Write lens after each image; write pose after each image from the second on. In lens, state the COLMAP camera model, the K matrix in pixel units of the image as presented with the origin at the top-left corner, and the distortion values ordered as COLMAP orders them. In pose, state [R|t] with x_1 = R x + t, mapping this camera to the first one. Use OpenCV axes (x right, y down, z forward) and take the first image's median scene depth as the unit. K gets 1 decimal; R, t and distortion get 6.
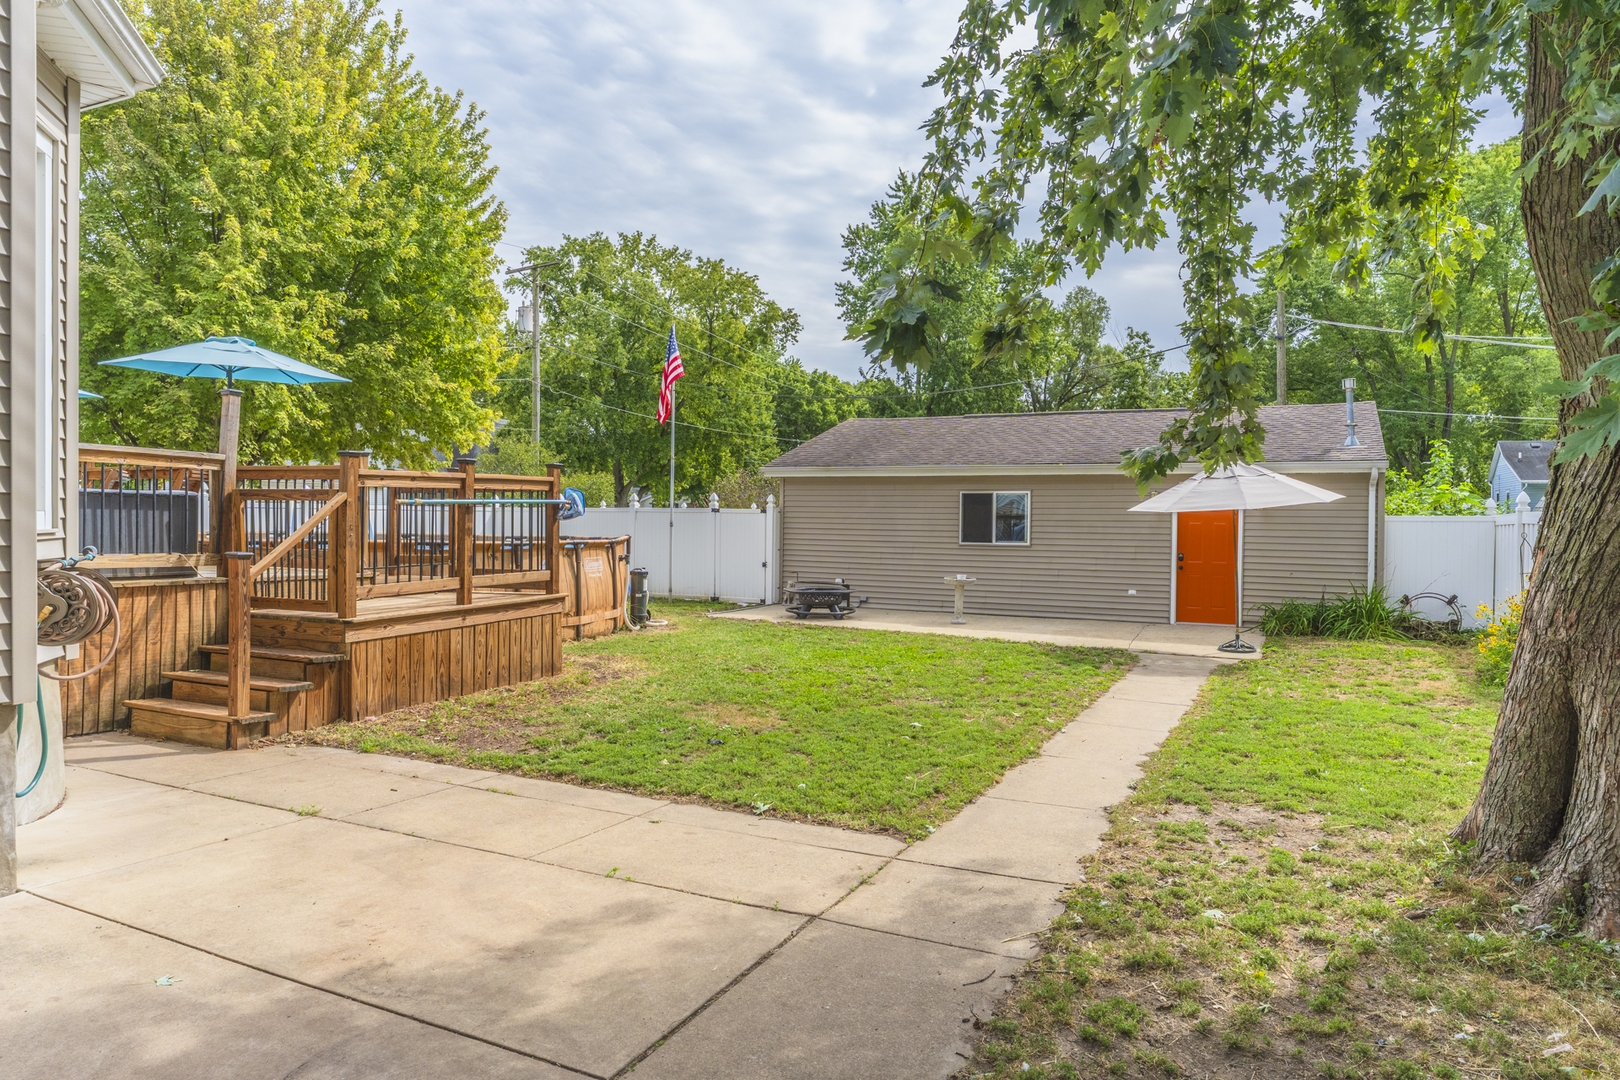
lens RADIAL K [[1019.9, 0, 810.0], [0, 1019.9, 540.0], [0, 0, 1]] dist [-0.000942, 0.000458]
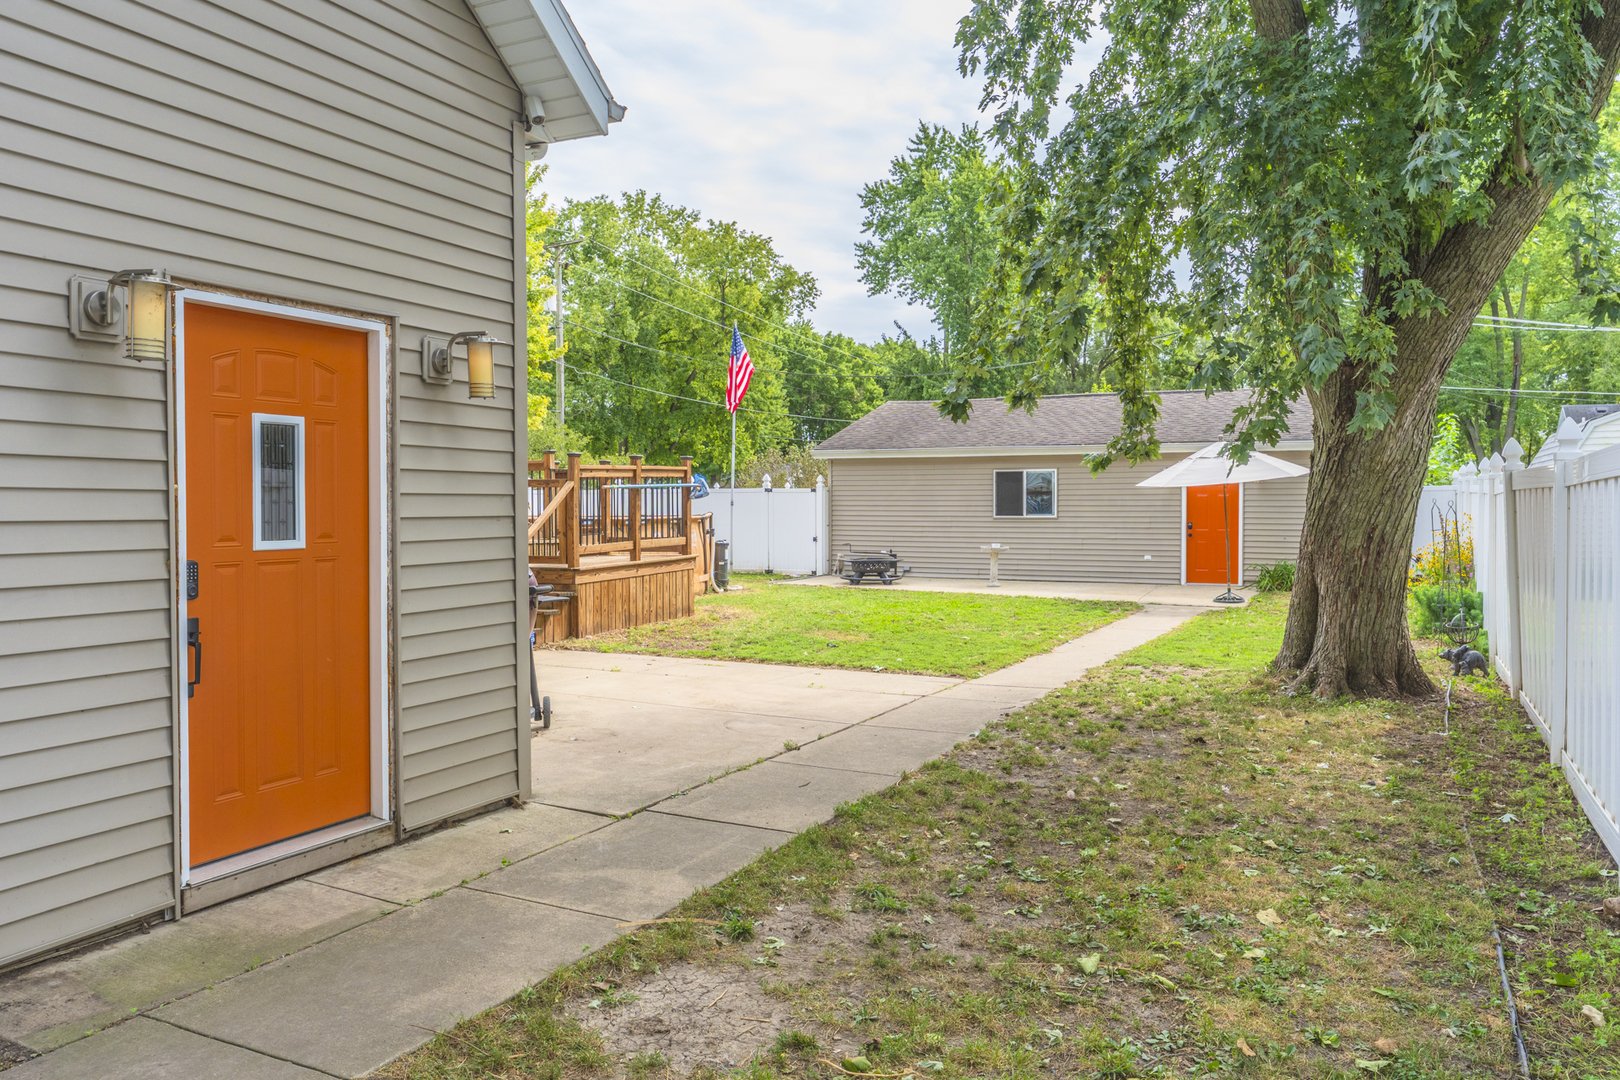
lens RADIAL K [[1143.9, 0, 810.0], [0, 1143.9, 540.0], [0, 0, 1]] dist [0.005996, 0.000445]
pose [[0.999837, -0.013252, -0.012237, -0.035676], [0.013441, 0.999790, 0.015499, 0.006067], [0.012029, -0.015661, 0.999805, -0.230722]]
